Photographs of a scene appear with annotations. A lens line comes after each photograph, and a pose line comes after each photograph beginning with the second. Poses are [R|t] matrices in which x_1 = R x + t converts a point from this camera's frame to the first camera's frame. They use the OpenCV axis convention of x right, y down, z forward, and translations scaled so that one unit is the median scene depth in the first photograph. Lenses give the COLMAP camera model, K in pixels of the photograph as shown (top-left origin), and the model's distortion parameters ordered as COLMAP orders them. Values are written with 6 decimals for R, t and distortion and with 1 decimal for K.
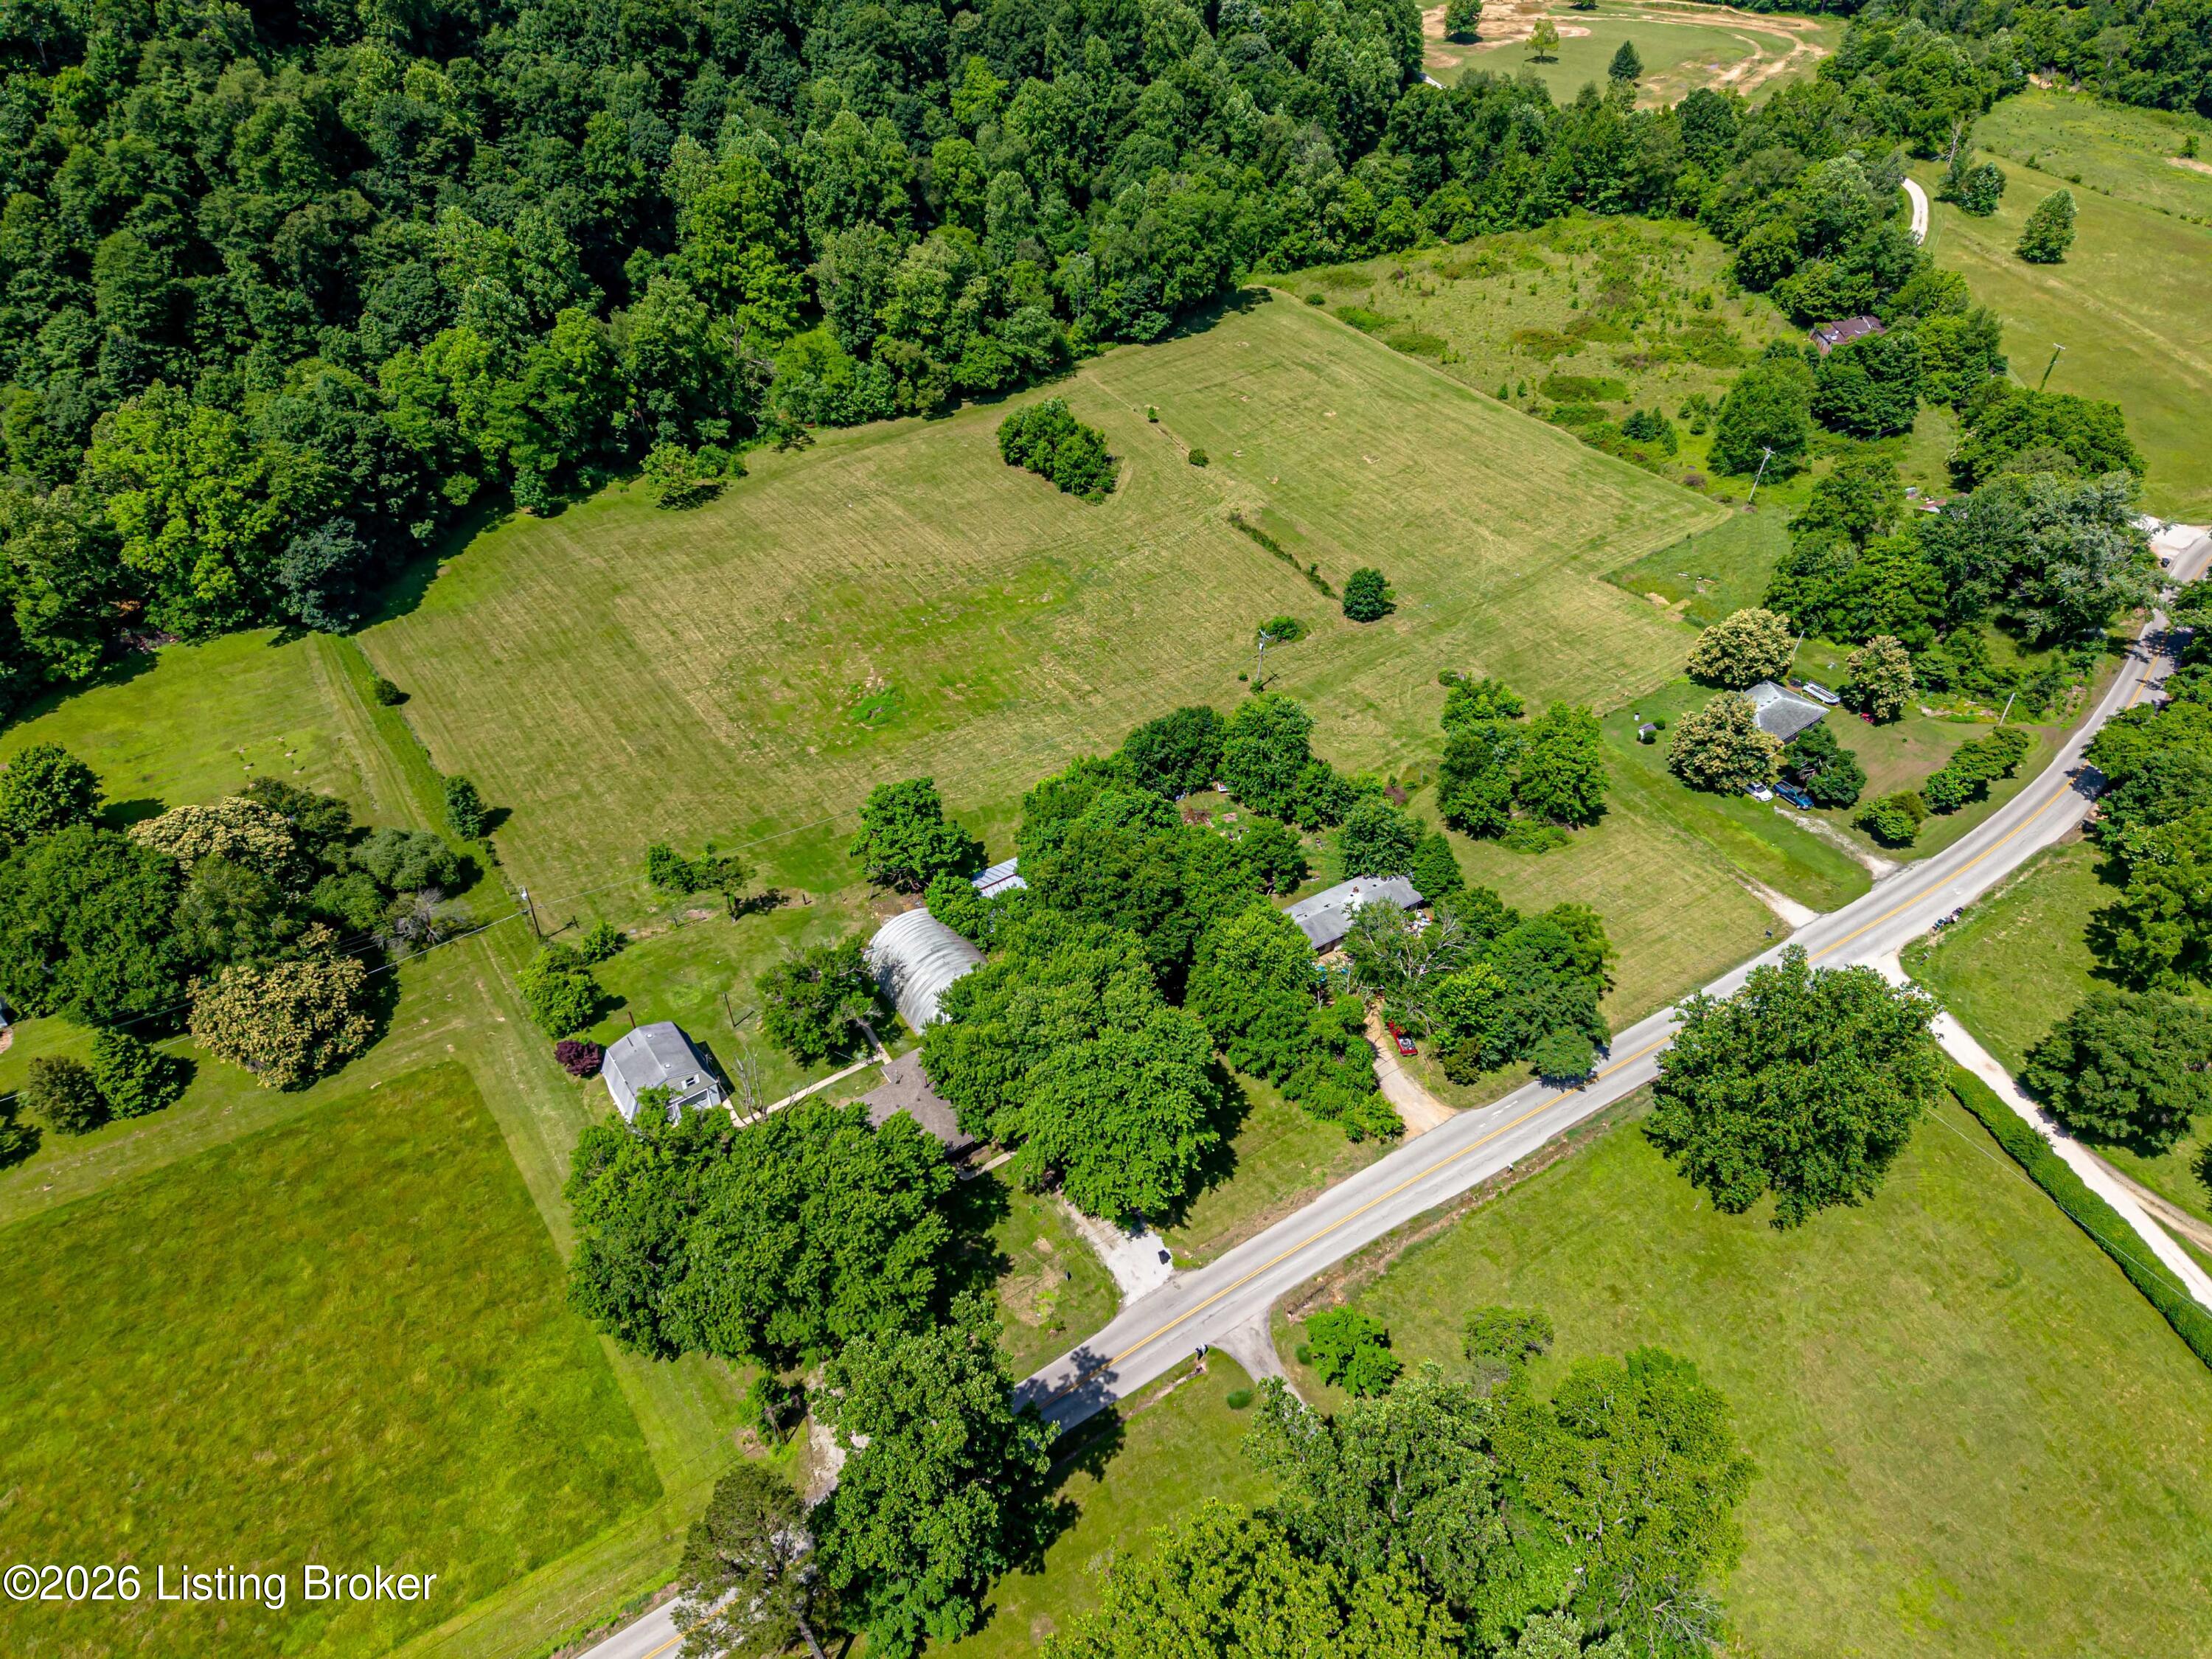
lens RADIAL K [[1429.4, 0, 1106.0], [0, 1429.4, 829.5], [0, 0, 1]] dist [0.234741, -0.241660]
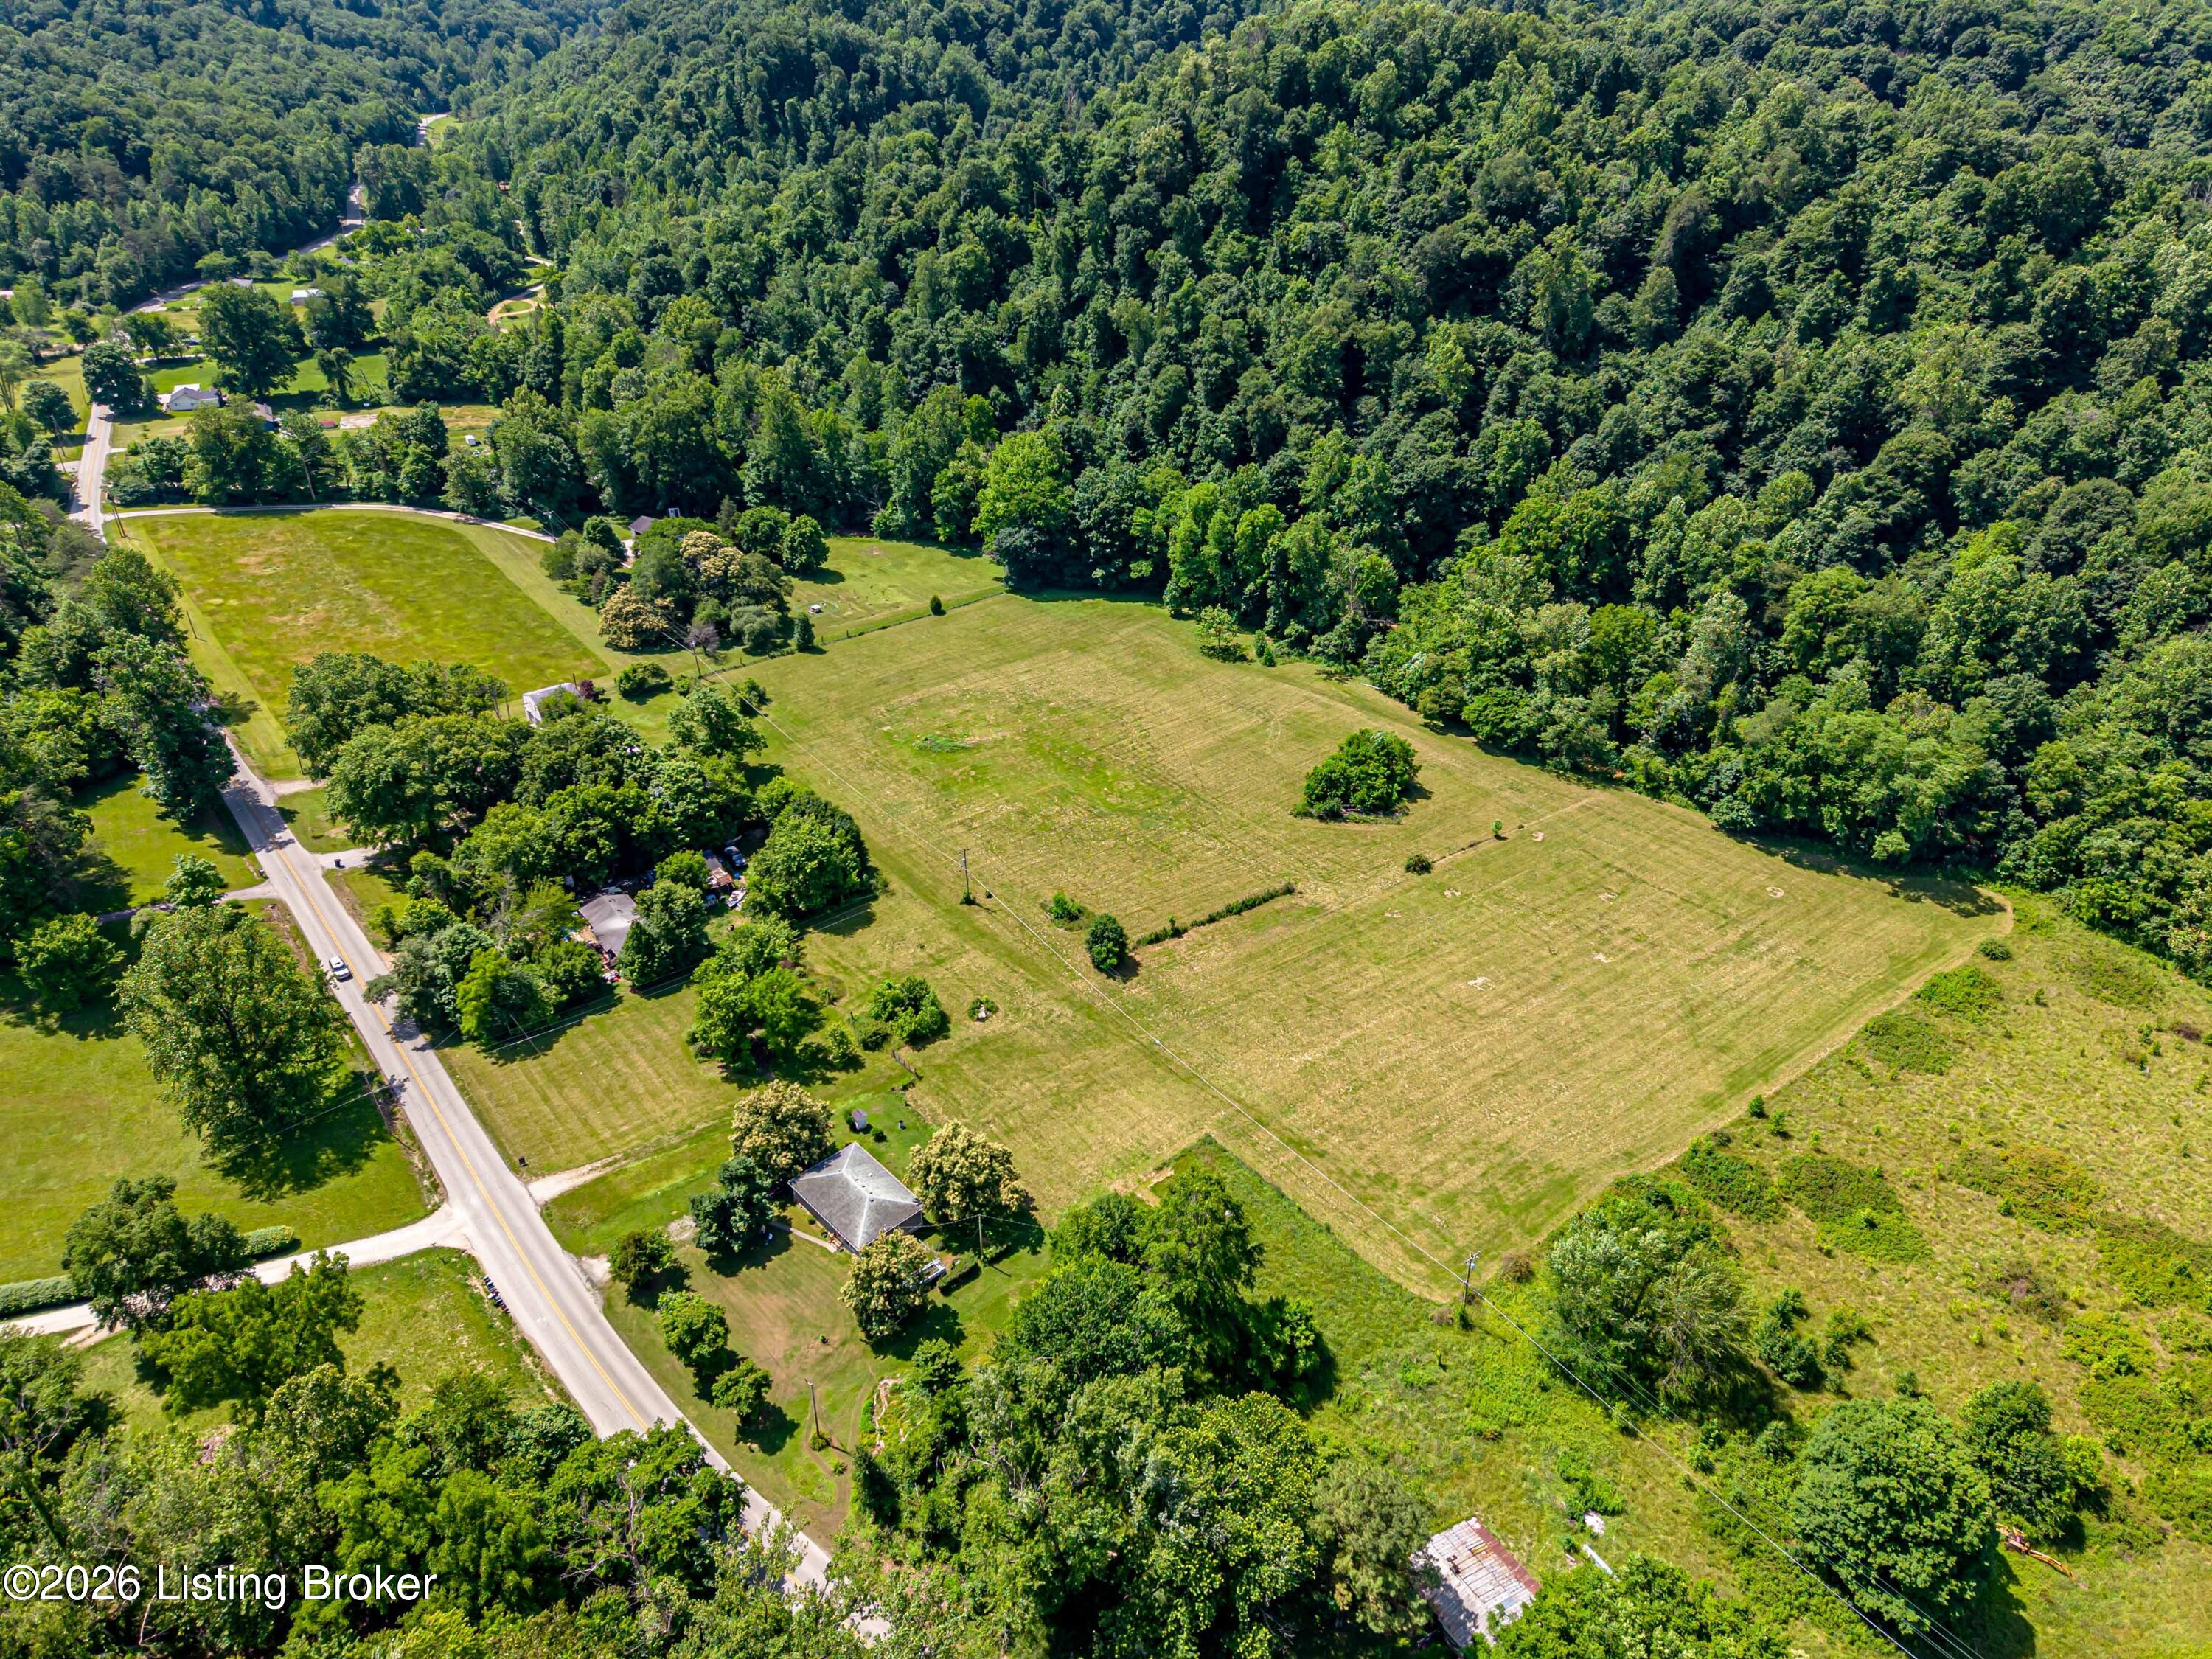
lens RADIAL K [[1388.0, 0, 1111.5], [0, 1388.0, 862.2], [0, 0, 1]] dist [0.229869, -0.217369]
pose [[0.100057, 0.523647, -0.846039, 0.872917], [-0.648111, 0.679472, 0.343903, -0.484593], [0.754944, 0.513917, 0.407368, 0.563327]]
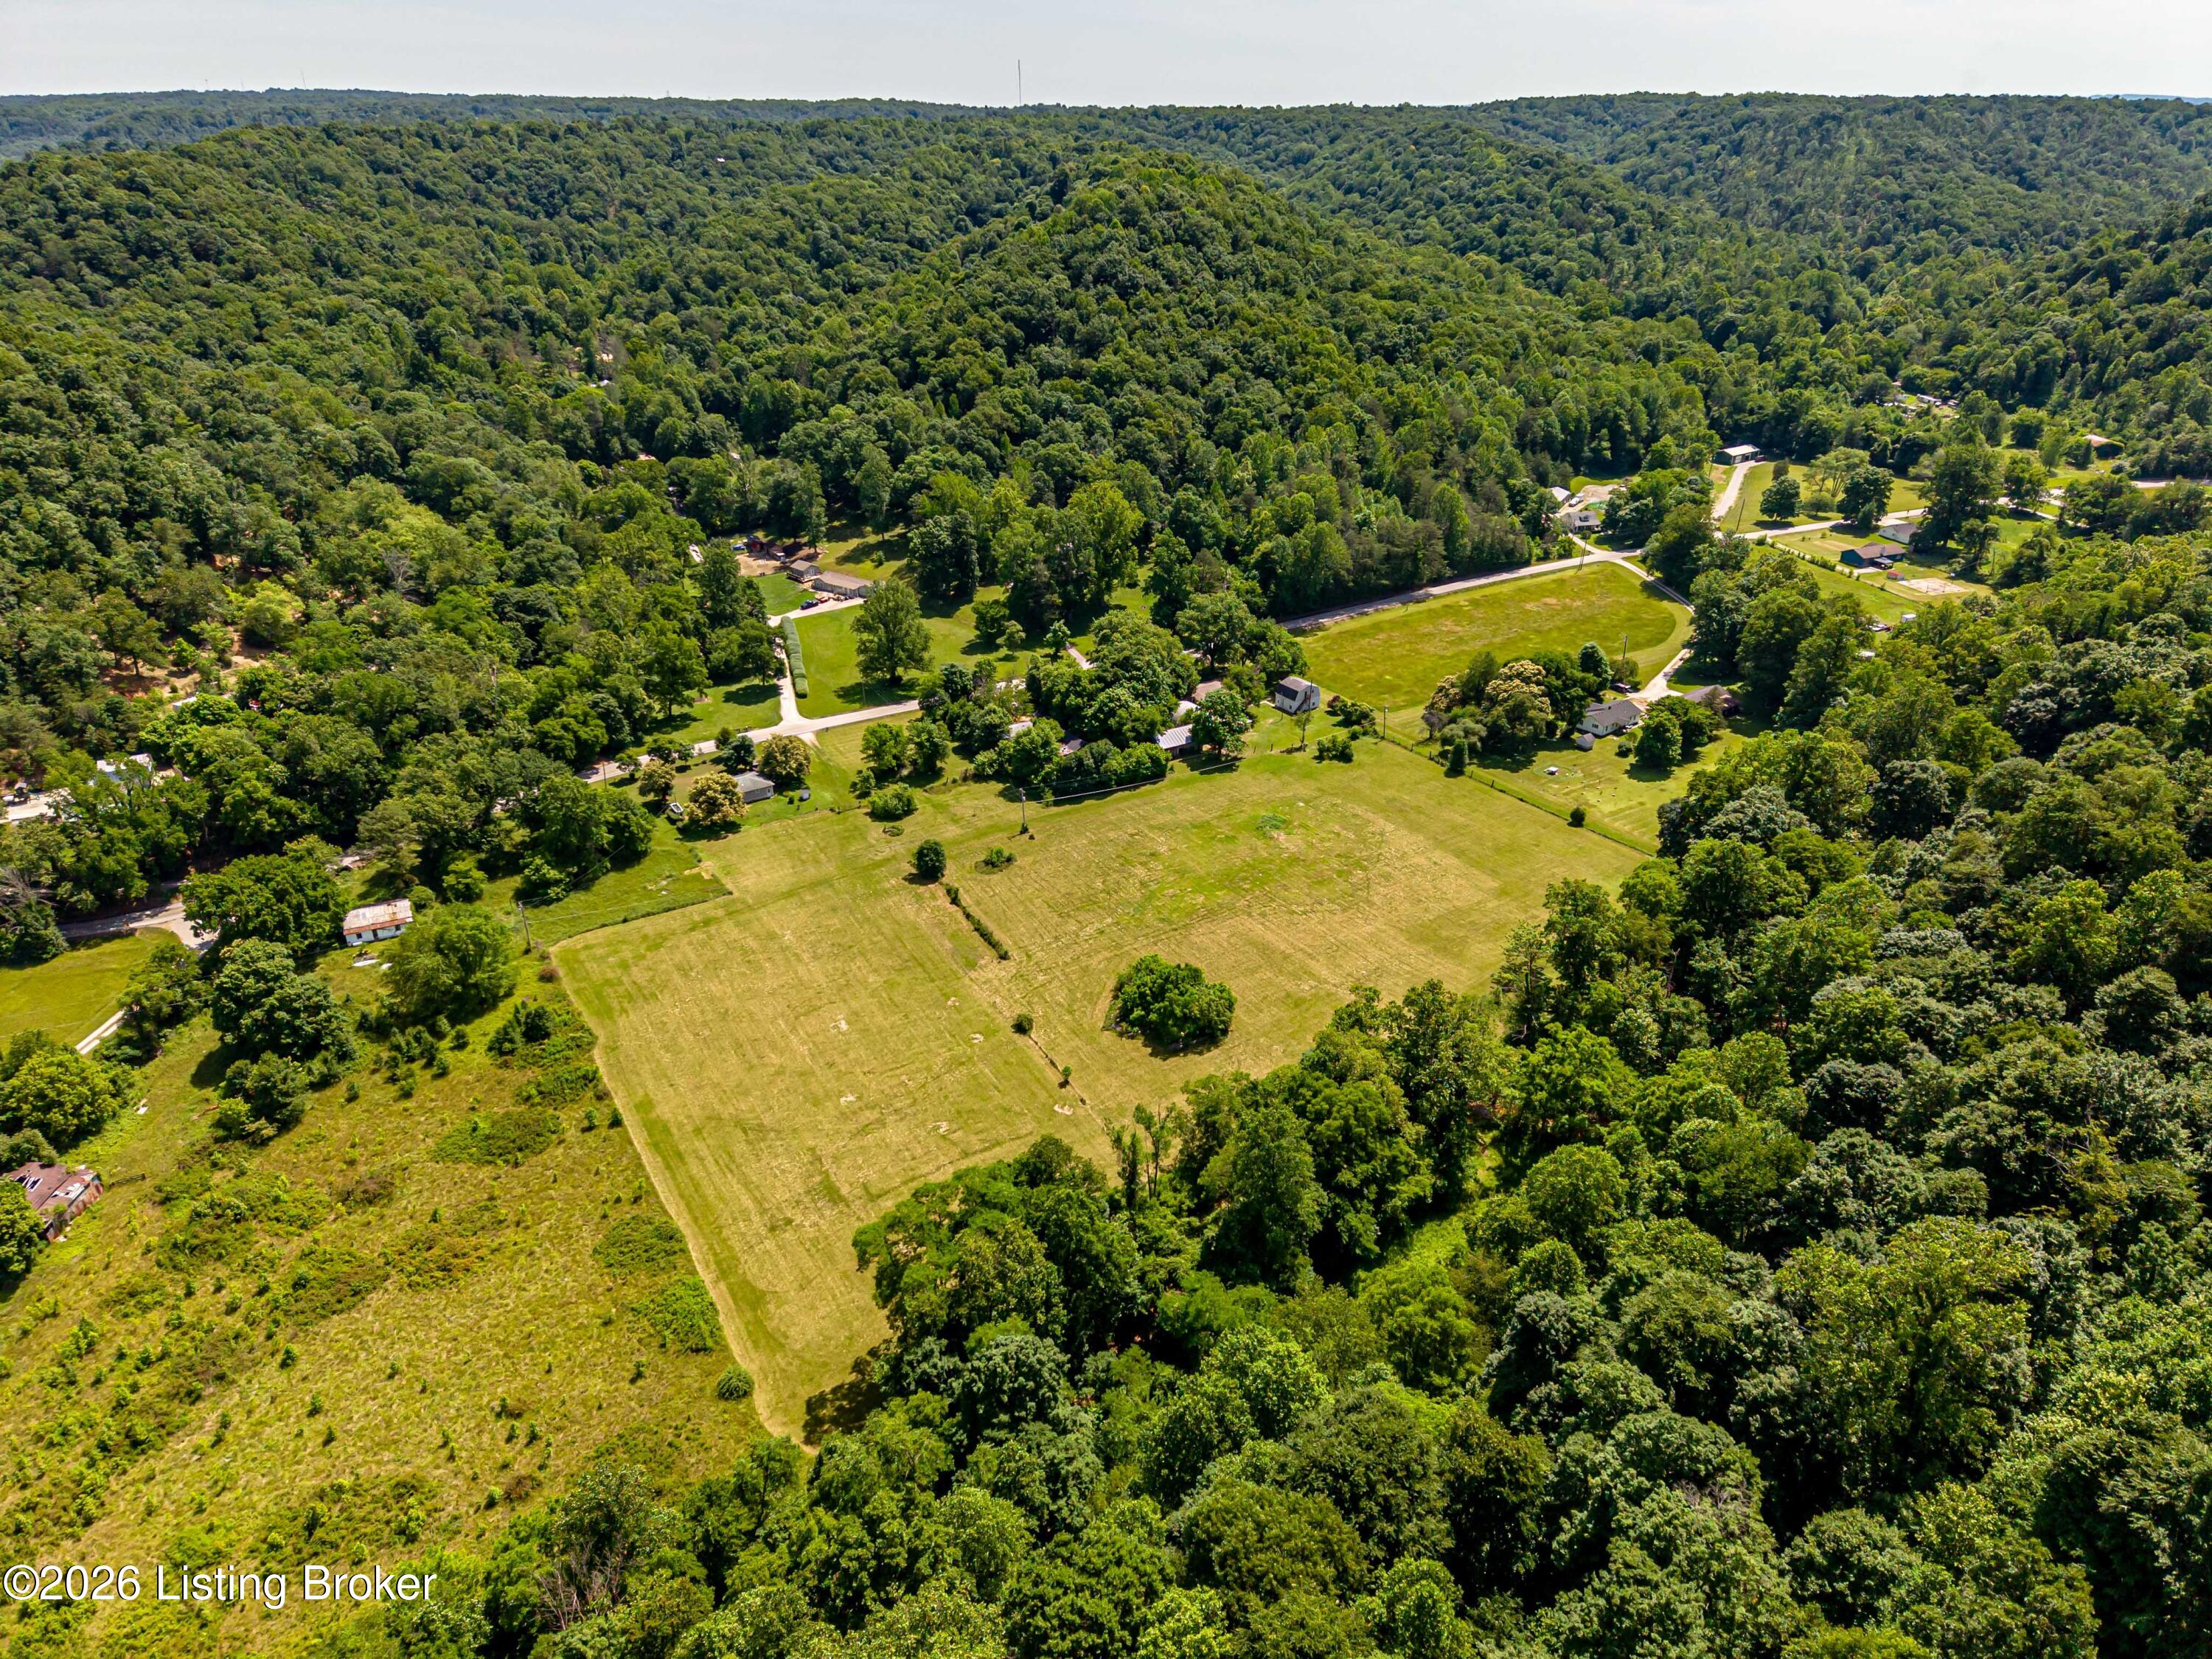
lens RADIAL K [[1388.0, 0, 1111.5], [0, 1388.0, 862.2], [0, 0, 1]] dist [0.229869, -0.217369]
pose [[-0.999771, -0.010405, 0.018712, -0.009034], [0.013285, 0.383946, 0.923260, -1.261820], [-0.016791, 0.923297, -0.383720, 1.398550]]
